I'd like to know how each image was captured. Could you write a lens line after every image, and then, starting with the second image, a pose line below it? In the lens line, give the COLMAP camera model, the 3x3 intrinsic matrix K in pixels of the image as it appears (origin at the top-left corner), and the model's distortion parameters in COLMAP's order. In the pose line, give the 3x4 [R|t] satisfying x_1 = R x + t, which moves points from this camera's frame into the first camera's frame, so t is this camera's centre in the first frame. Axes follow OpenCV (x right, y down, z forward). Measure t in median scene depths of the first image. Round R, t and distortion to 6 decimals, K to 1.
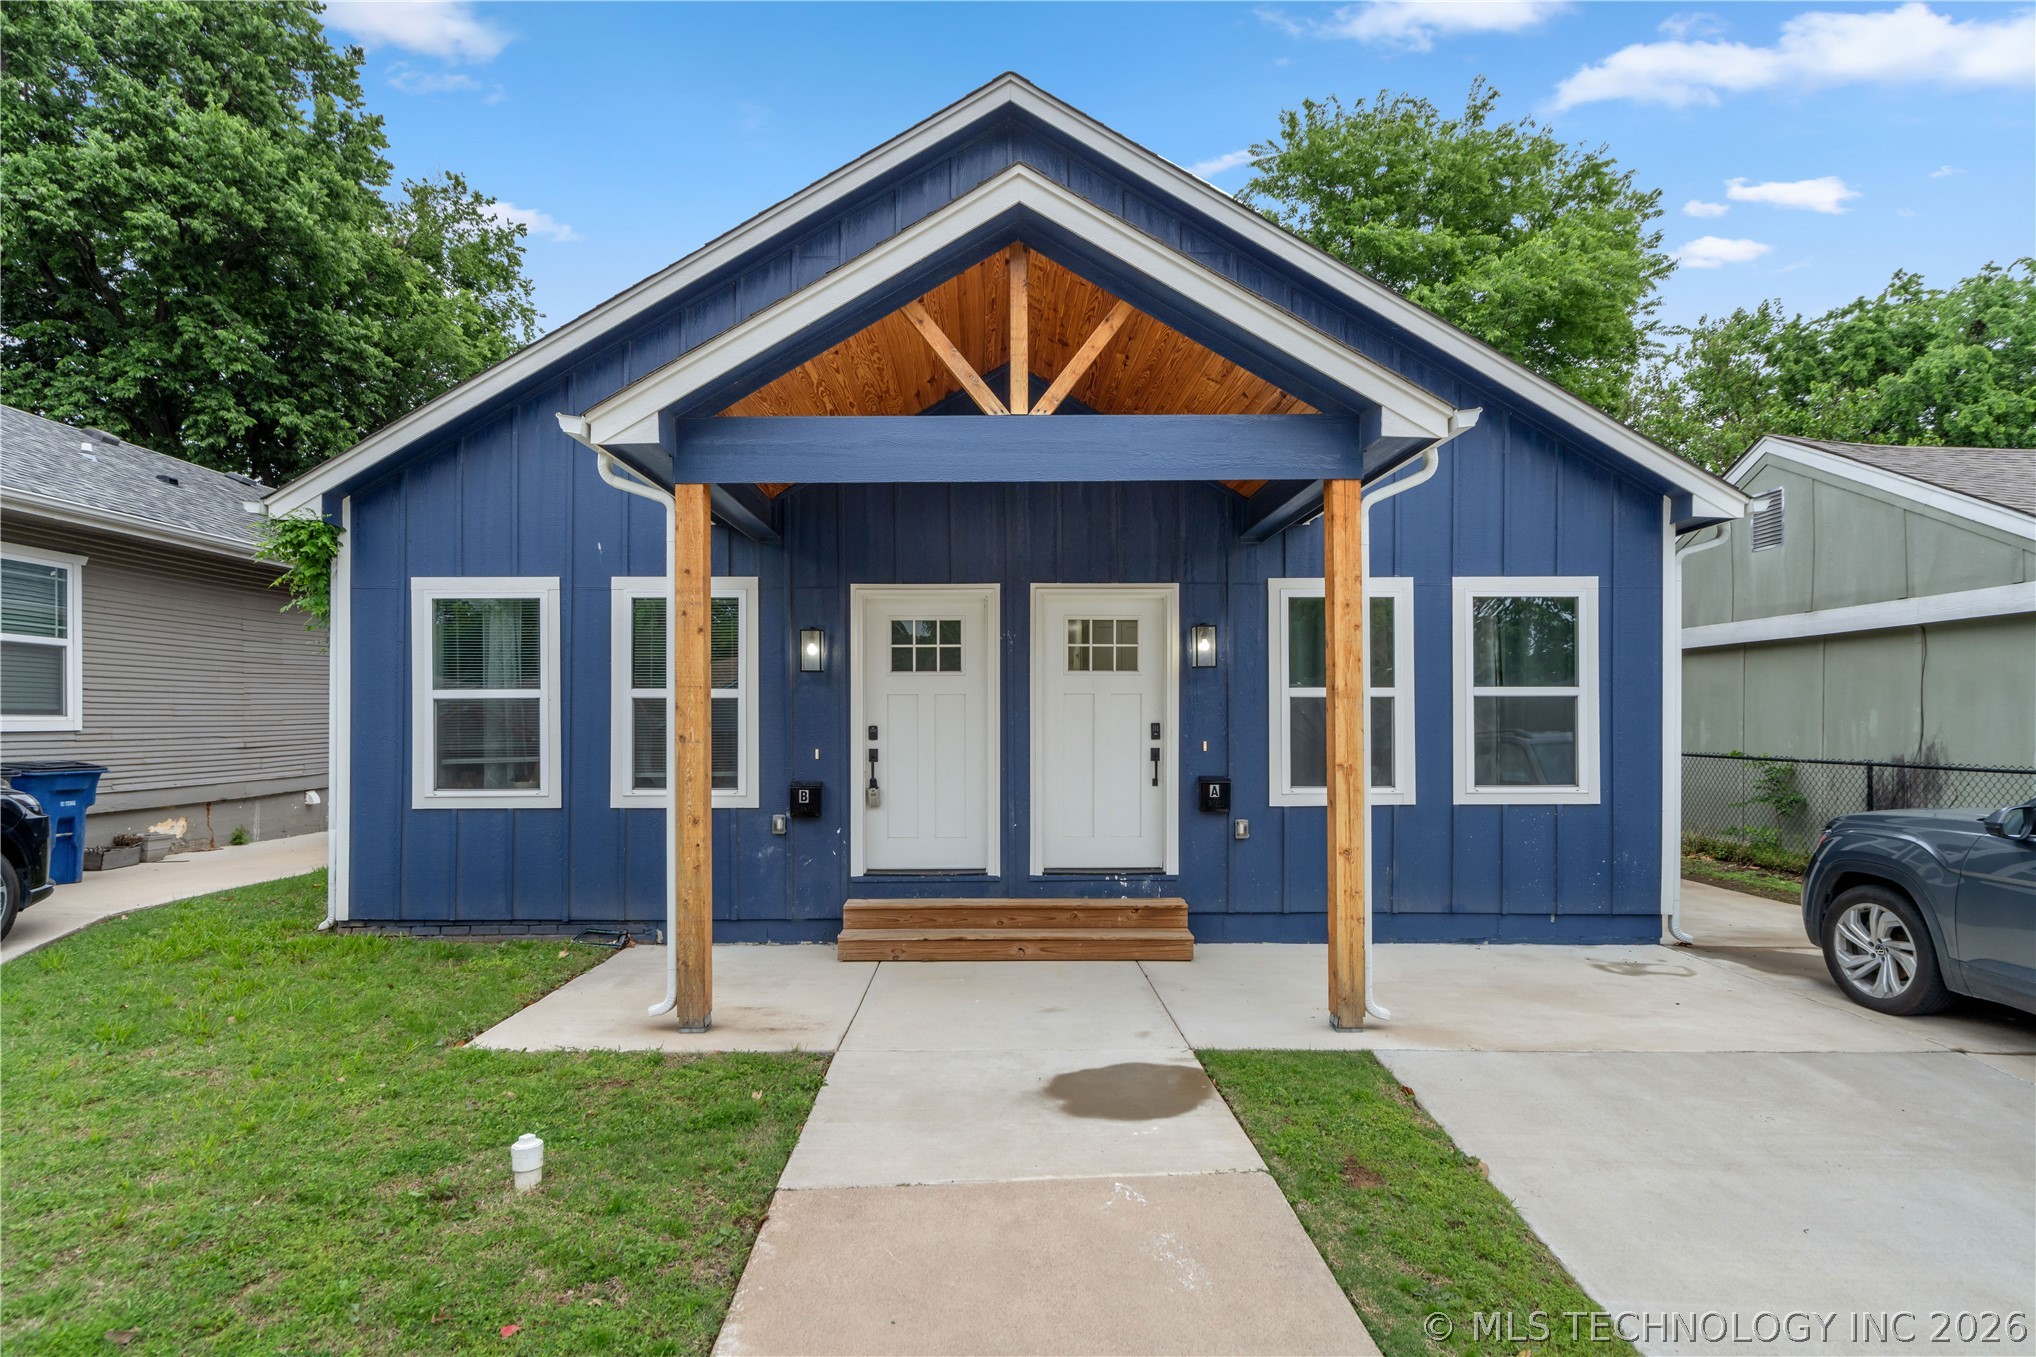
lens RADIAL K [[1069.1, 0, 1015.0], [0, 1069.1, 706.3], [0, 0, 1]] dist [0.004606, 0.001822]
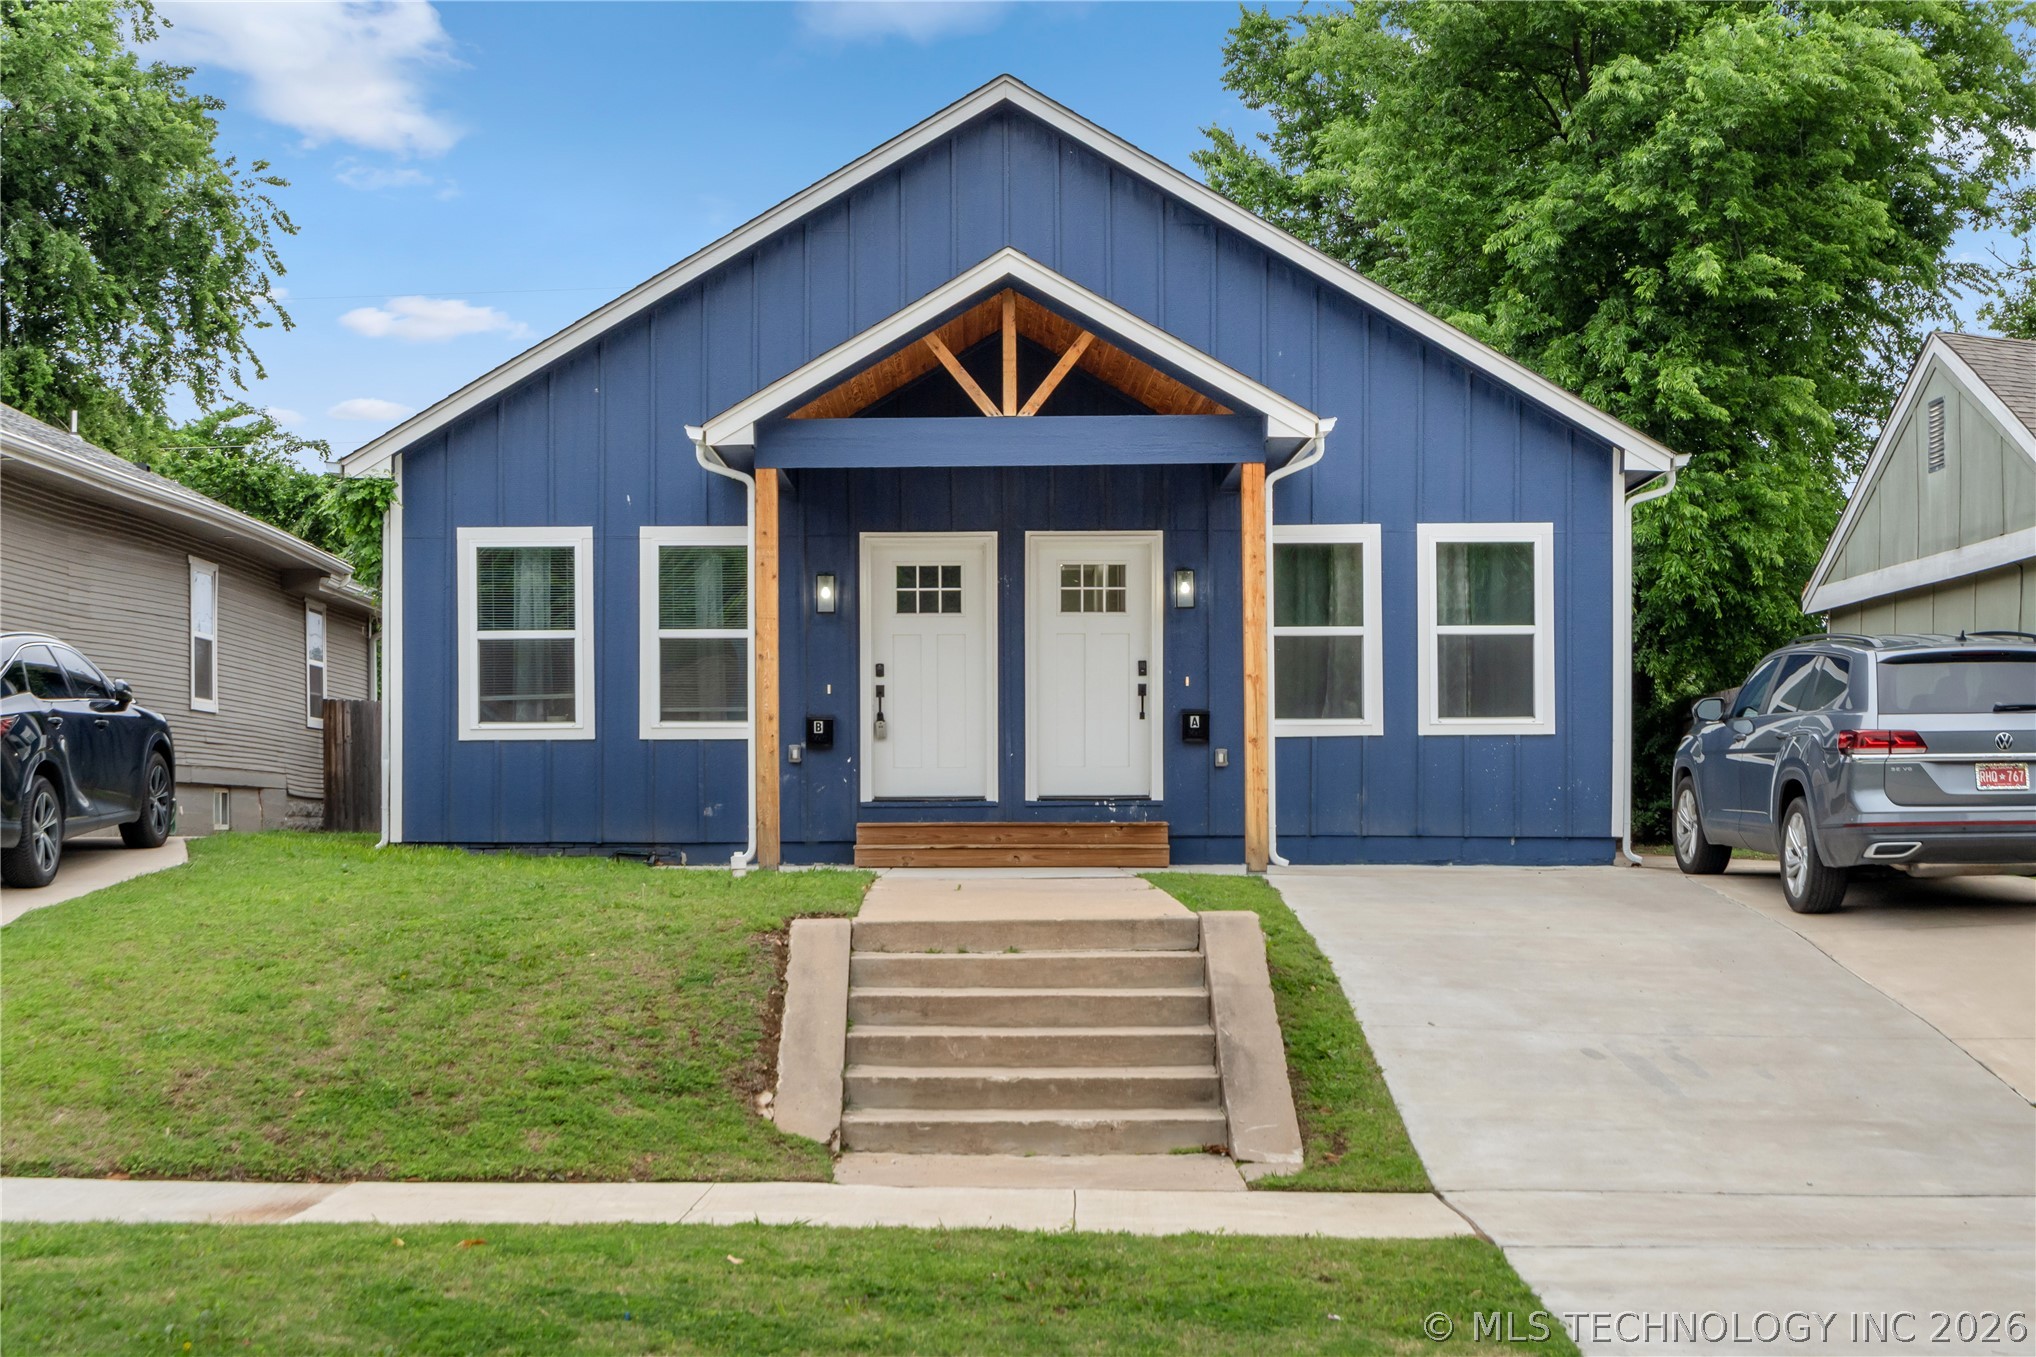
lens RADIAL K [[3092.6, 0, 1017.3], [0, 3092.6, 683.7], [0, 0, 1]] dist [-0.014488, 0.000000]
pose [[0.999915, -0.002972, -0.012702, 0.045731], [0.002584, 0.999532, -0.030493, 0.135224], [0.012786, 0.030457, 0.999454, -2.133808]]
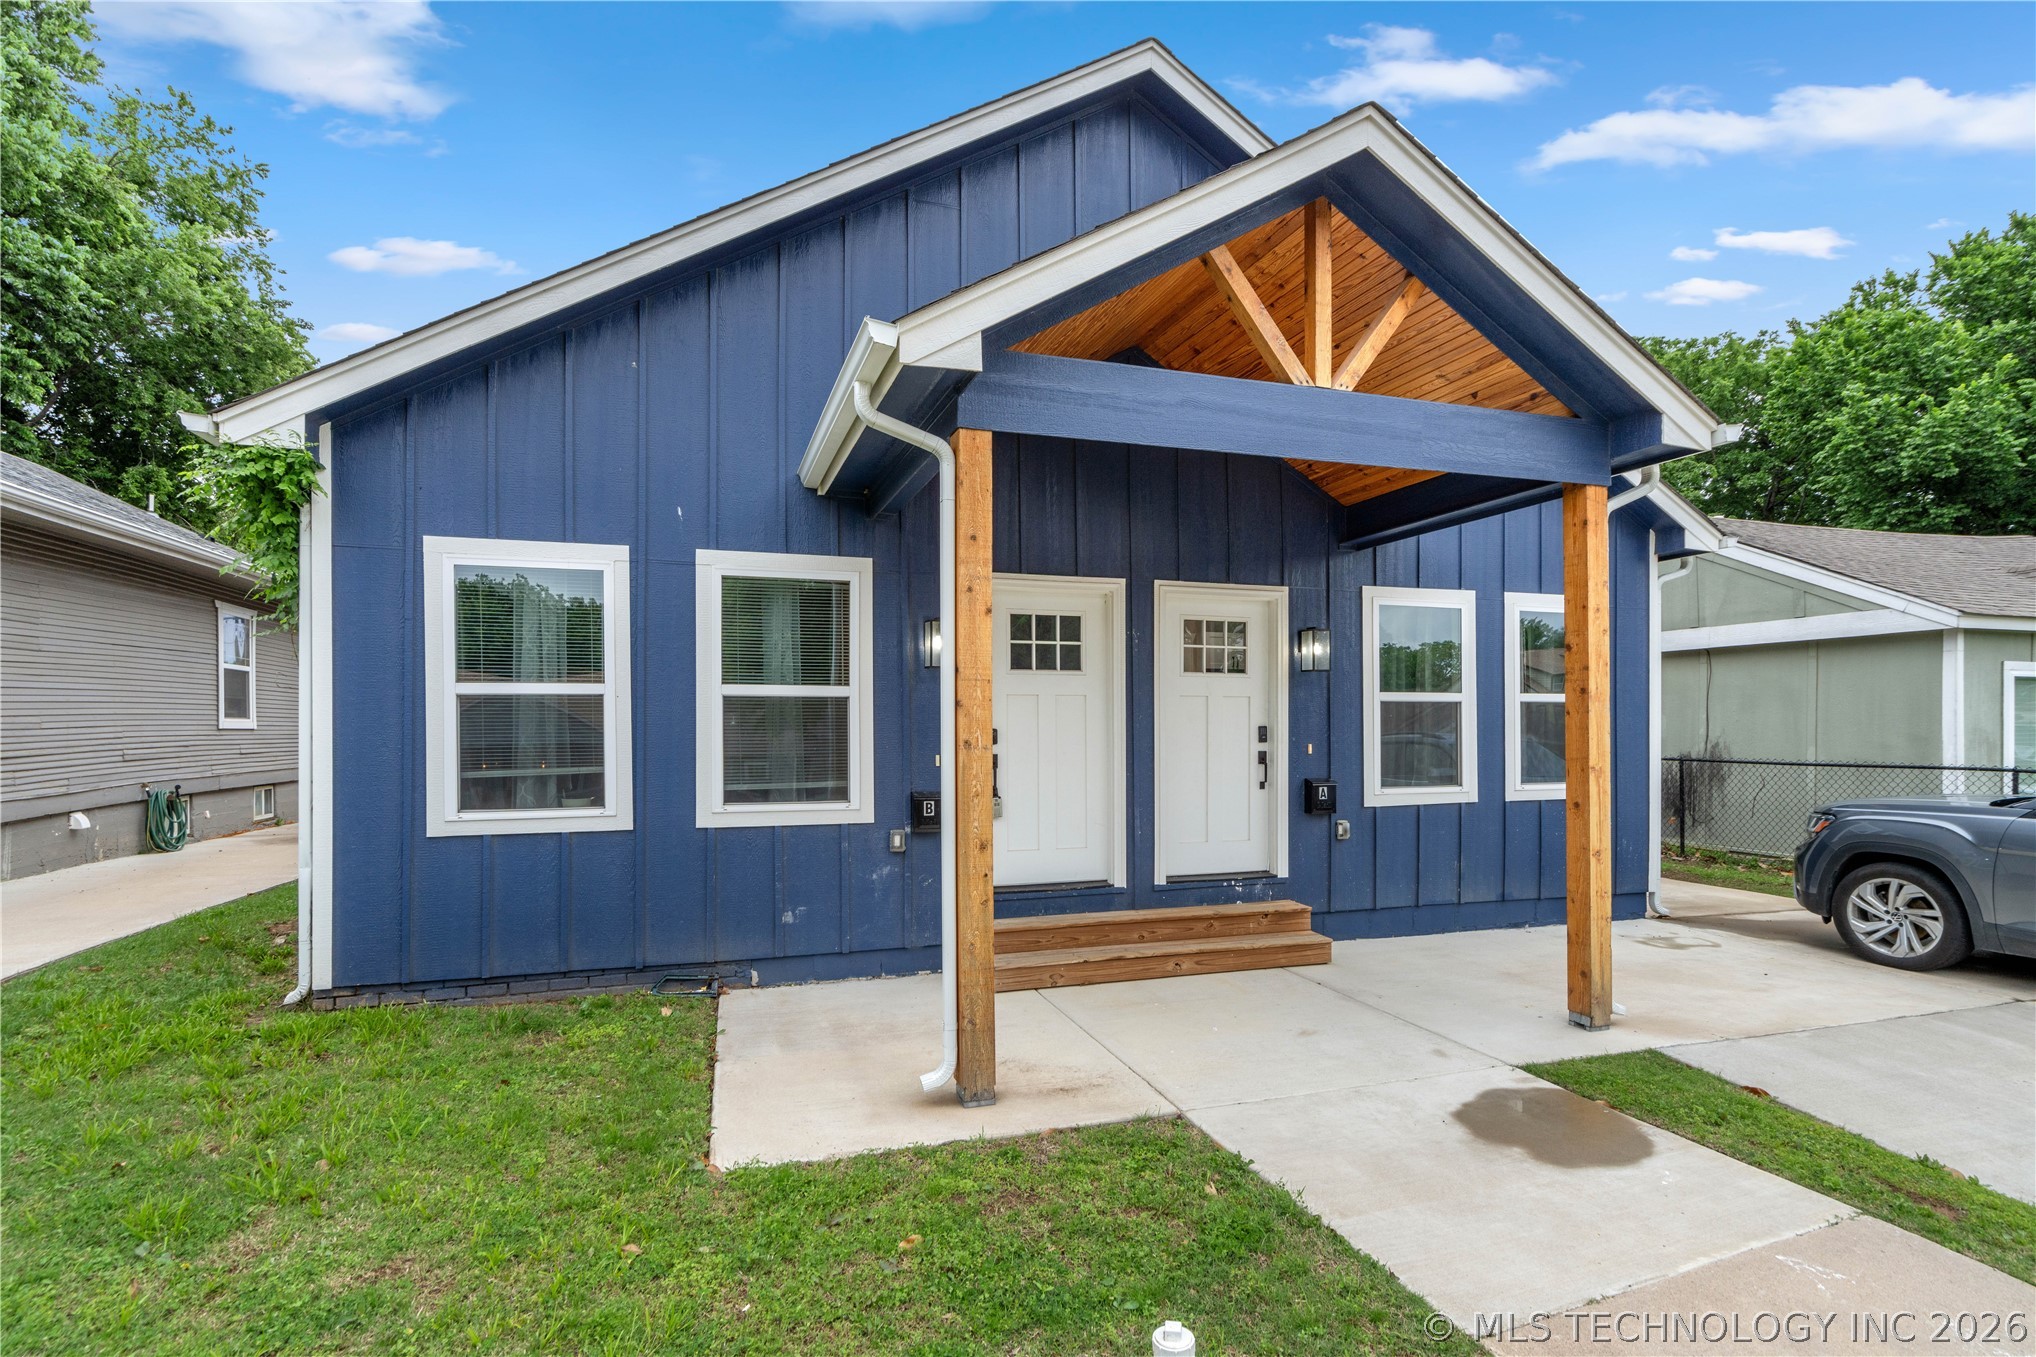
lens RADIAL K [[953.0, 0, 1005.4], [0, 953.0, 716.8], [0, 0, 1]] dist [0.001710, -0.000081]
pose [[0.956164, 0.003600, 0.292811, -0.364745], [-0.004993, 0.999979, 0.004011, 0.004709], [-0.292791, -0.005297, 0.956162, 0.223307]]
